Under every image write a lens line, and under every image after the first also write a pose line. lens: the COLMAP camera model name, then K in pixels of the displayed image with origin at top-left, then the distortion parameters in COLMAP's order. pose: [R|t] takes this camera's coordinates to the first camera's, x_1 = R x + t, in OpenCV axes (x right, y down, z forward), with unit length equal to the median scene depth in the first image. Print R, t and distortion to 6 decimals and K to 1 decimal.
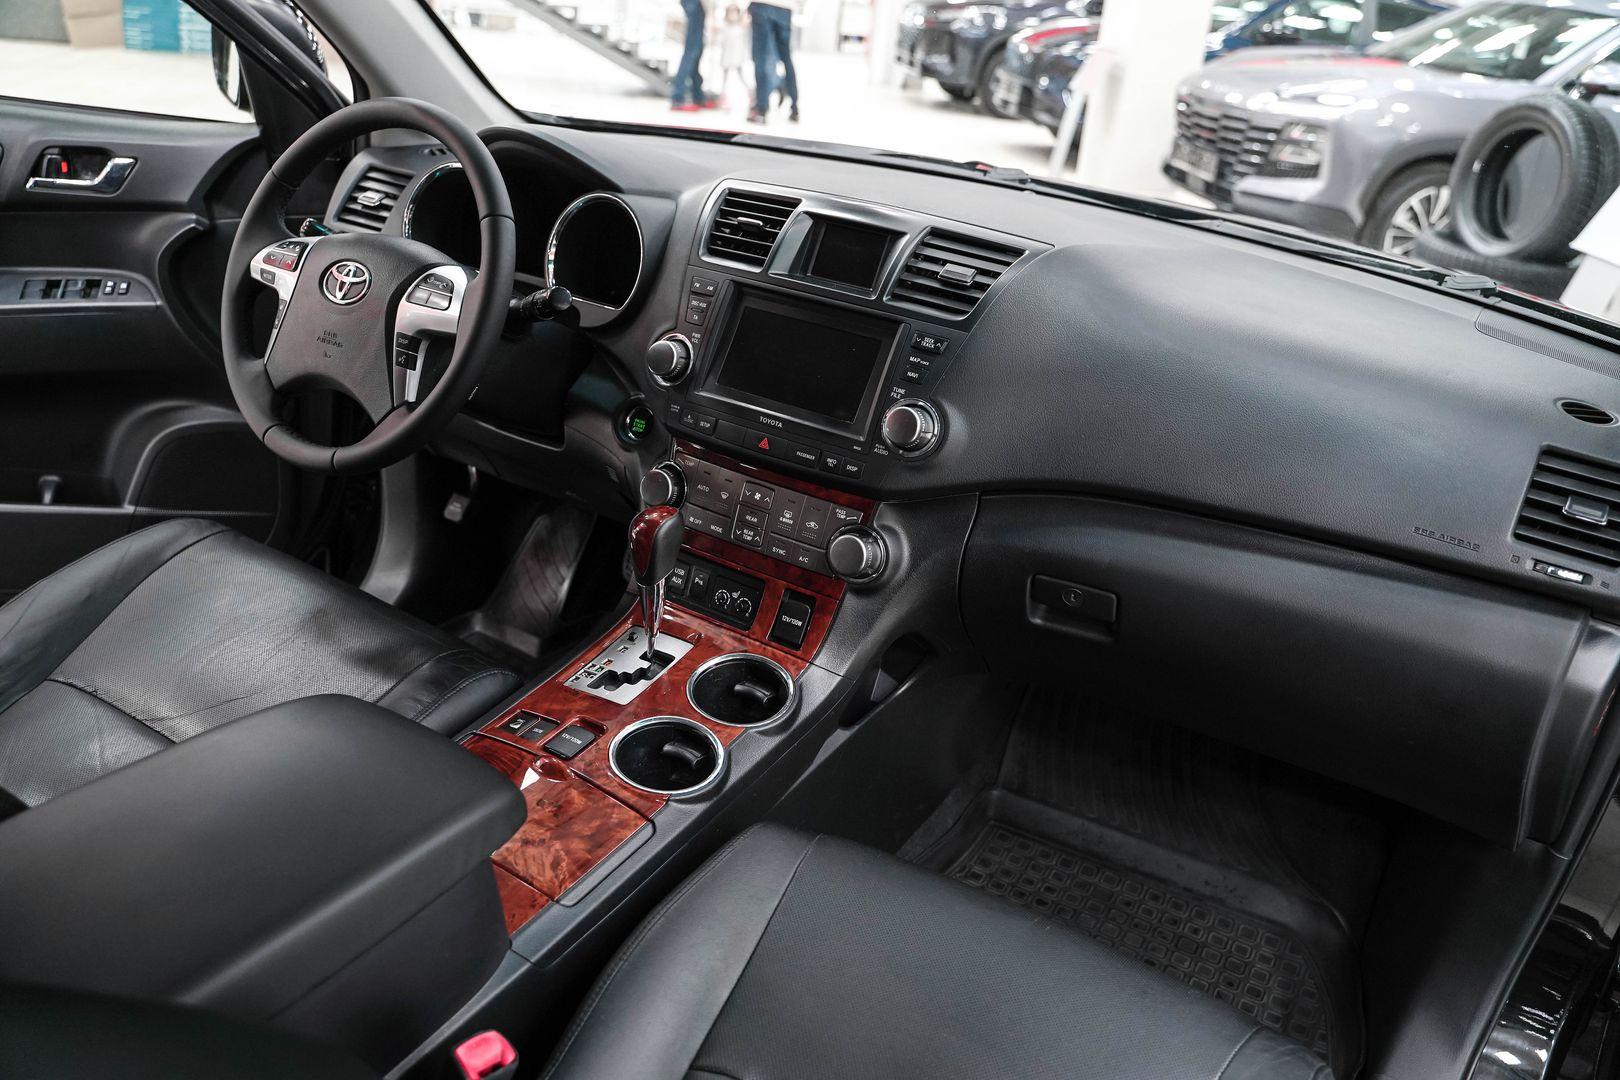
lens RADIAL K [[1308.9, 0, 810.0], [0, 1308.9, 540.0], [0, 0, 1]] dist [-0.117434, 0.094301]
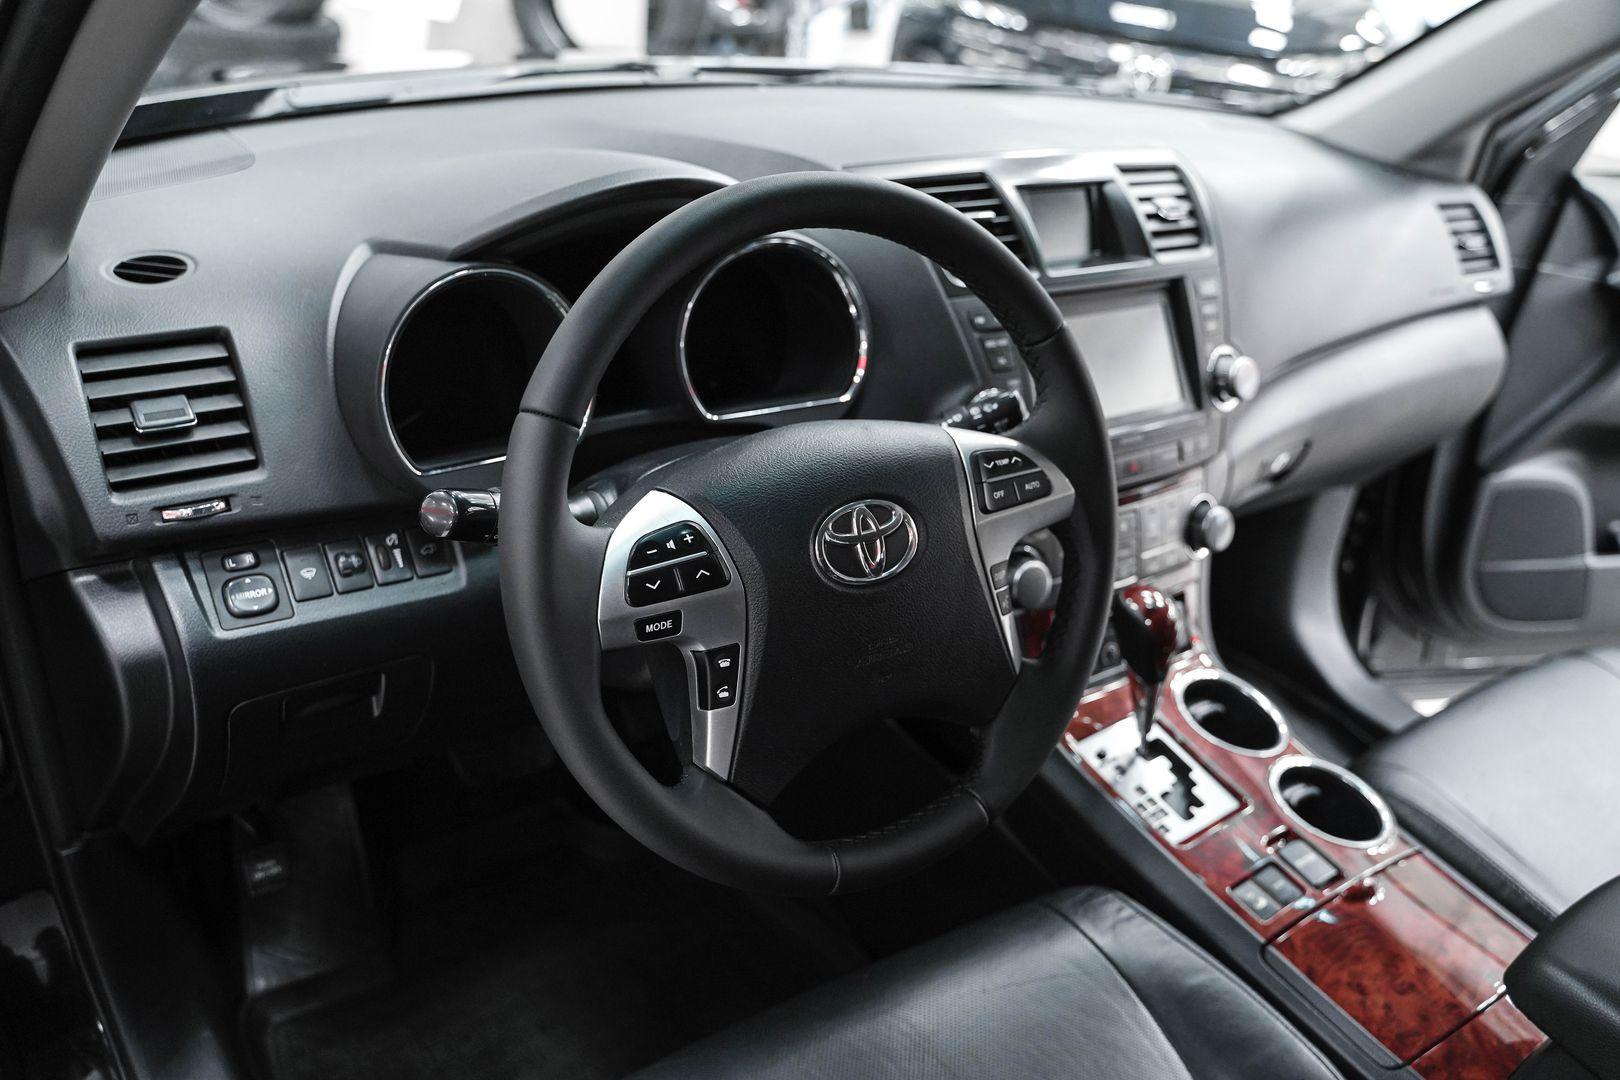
lens RADIAL K [[1308.9, 0, 810.0], [0, 1308.9, 540.0], [0, 0, 1]] dist [-0.117434, 0.094301]
pose [[0.414493, -0.485092, 0.769988, -0.762428], [0.326688, 0.869009, 0.371616, -0.397212], [-0.849394, 0.097514, 0.518672, 0.719119]]
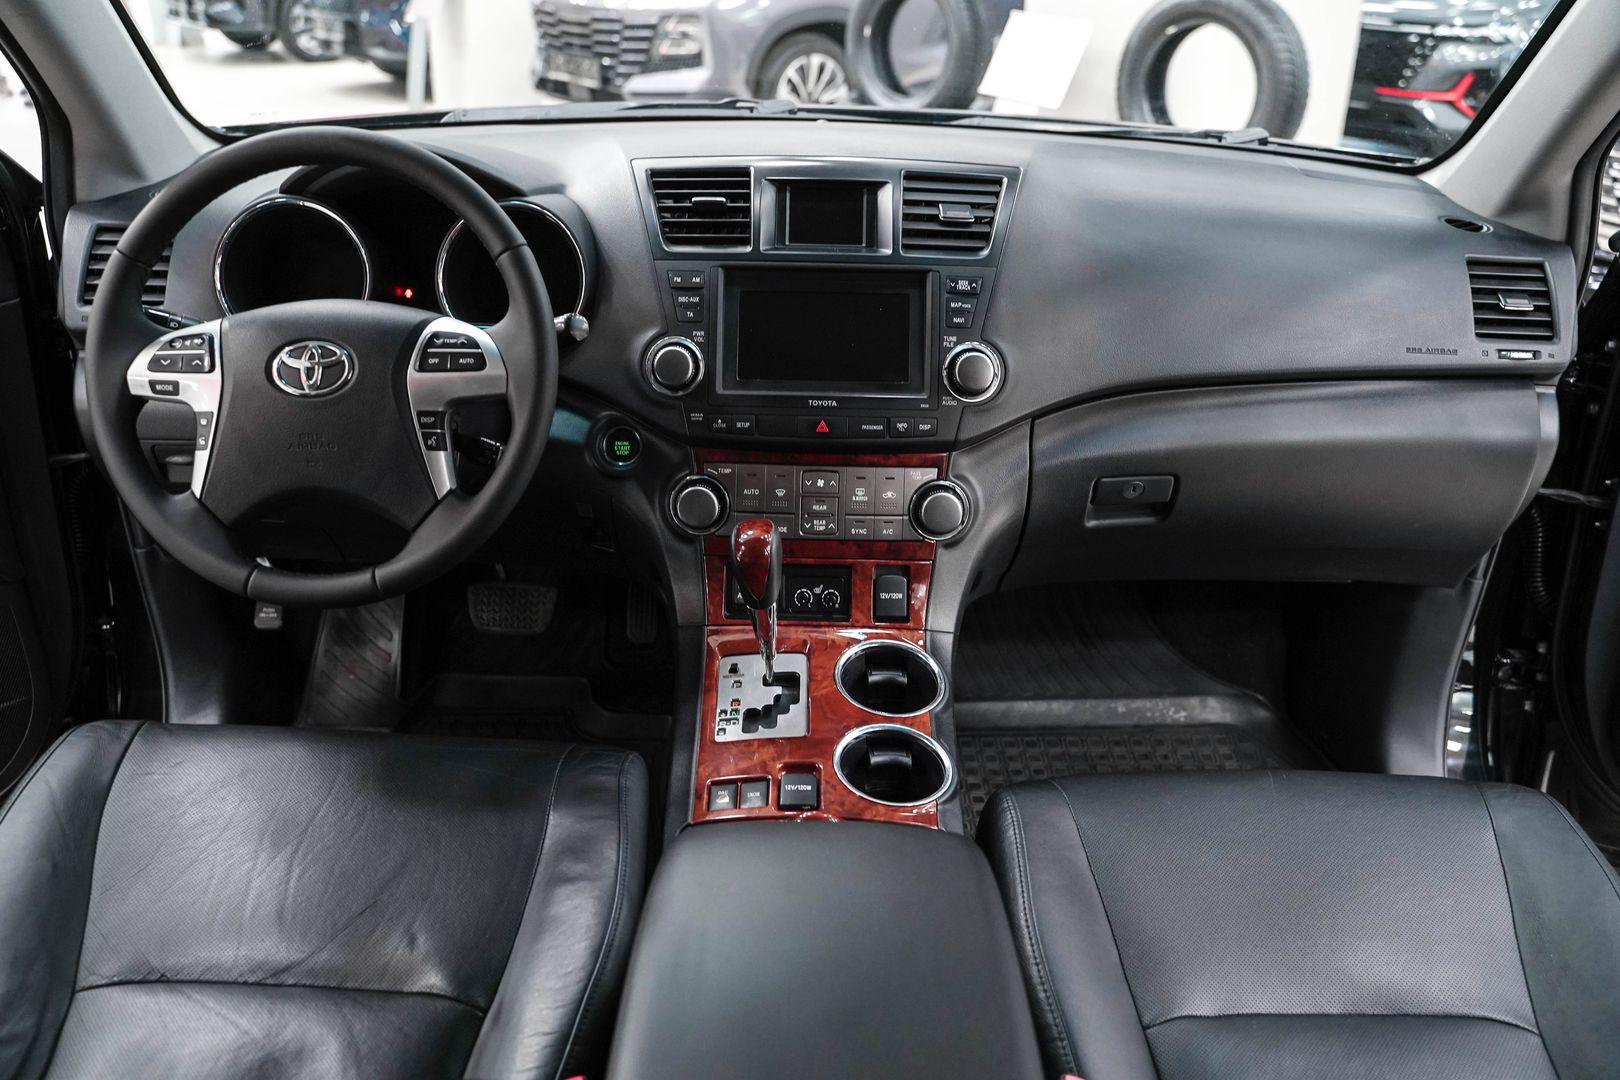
lens RADIAL K [[1330.5, 0, 810.0], [0, 1330.5, 540.0], [0, 0, 1]] dist [-0.111607, 0.062006]
pose [[0.854599, -0.295479, 0.427029, -0.460113], [0.271376, 0.955229, 0.117866, -0.107271], [-0.442737, 0.015157, 0.896523, 0.136154]]
